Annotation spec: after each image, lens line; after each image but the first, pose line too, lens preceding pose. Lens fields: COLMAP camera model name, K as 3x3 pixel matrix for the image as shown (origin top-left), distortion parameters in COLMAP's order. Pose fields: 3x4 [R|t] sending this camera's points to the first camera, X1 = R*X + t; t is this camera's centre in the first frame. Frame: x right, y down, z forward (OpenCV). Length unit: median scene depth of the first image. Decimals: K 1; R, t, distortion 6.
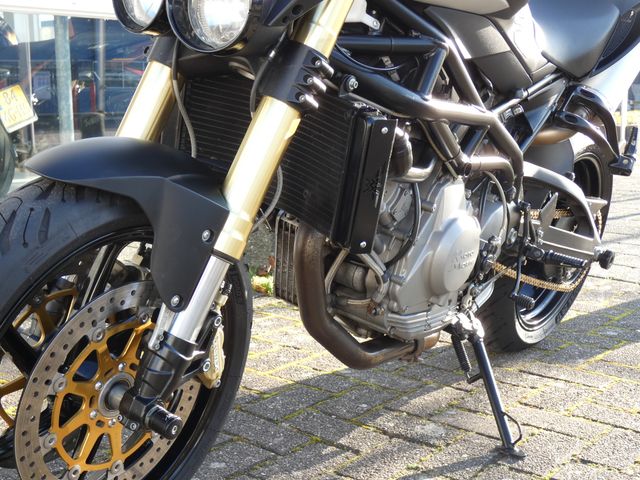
lens RADIAL K [[979.2, 0, 320.0], [0, 979.2, 240.0], [0, 0, 1]] dist [0.029097, 0.047308]
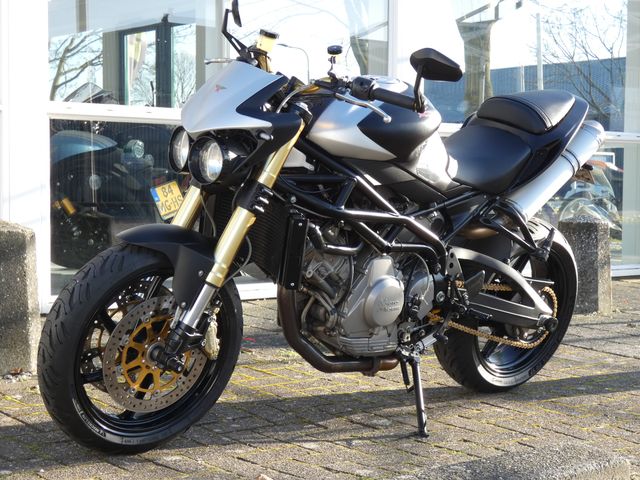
lens RADIAL K [[1219.7, 0, 320.0], [0, 1219.7, 240.0], [0, 0, 1]] dist [0.297415, -0.090836]
pose [[0.974687, 0.031071, -0.221404, 0.653425], [-0.052254, 0.994527, -0.090469, 0.136757], [0.217382, 0.099749, 0.970977, -1.355938]]
